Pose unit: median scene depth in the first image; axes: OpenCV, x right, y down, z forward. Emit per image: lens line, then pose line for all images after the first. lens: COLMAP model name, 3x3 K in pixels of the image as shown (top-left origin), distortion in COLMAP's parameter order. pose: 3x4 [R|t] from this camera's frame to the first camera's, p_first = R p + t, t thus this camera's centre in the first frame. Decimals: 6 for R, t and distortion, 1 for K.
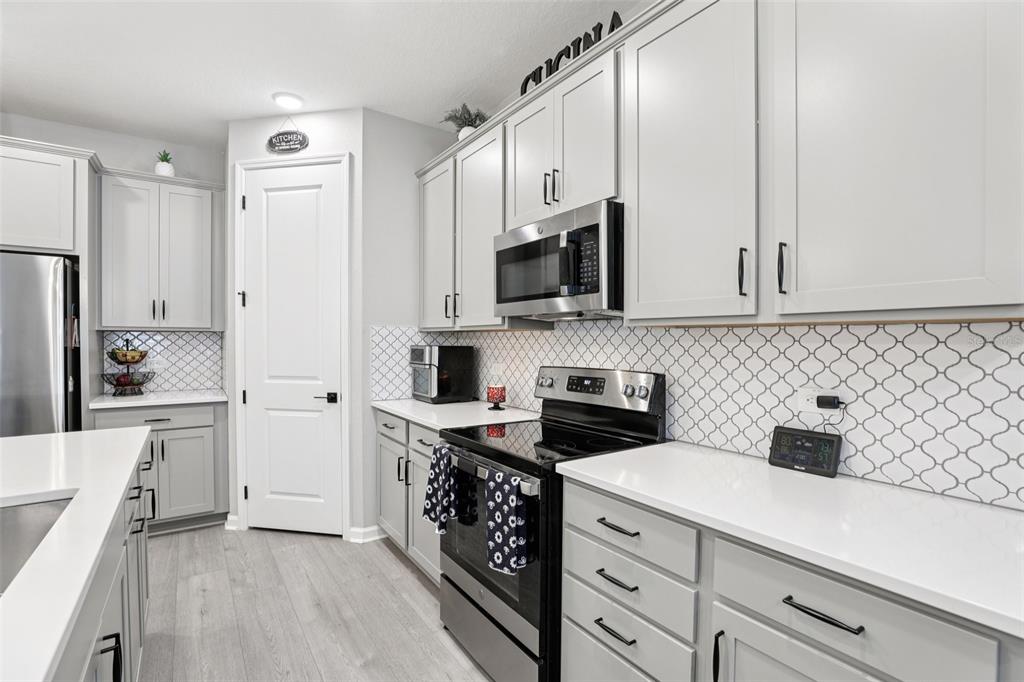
lens RADIAL K [[478.5, 0, 512.0], [0, 478.5, 341.0], [0, 0, 1]] dist [0.000225, -0.000008]
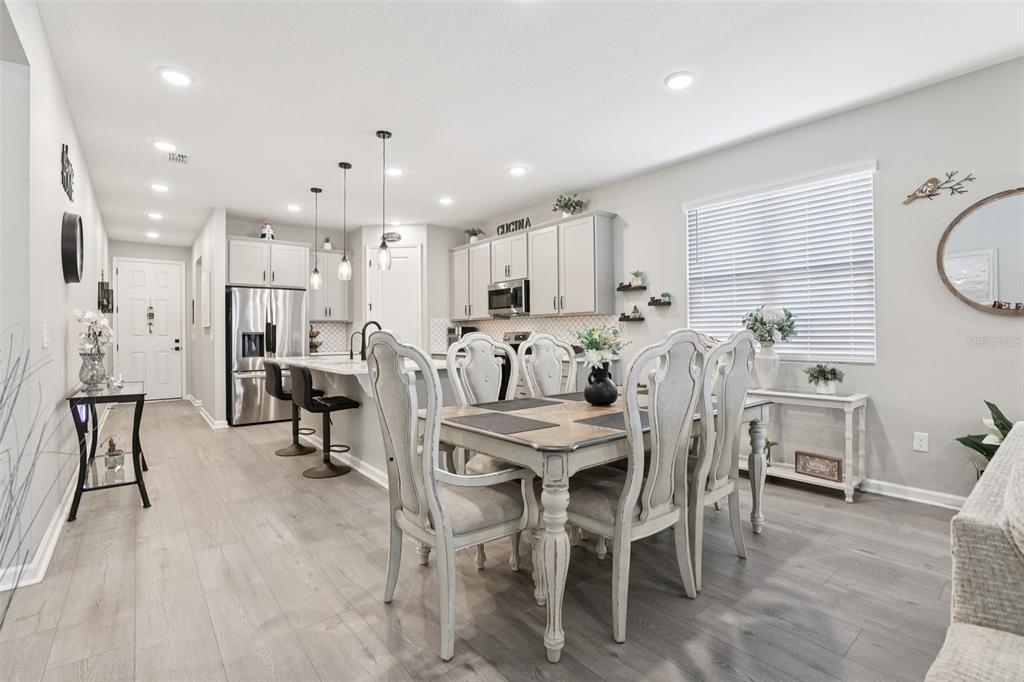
lens RADIAL K [[470.8, 0, 512.0], [0, 470.8, 341.0], [0, 0, 1]] dist [-0.017511, 0.000000]
pose [[0.996952, -0.011138, 0.077217, -0.096602], [0.010428, 0.999900, 0.009597, 0.067837], [-0.077316, -0.008762, 0.996968, -1.495192]]
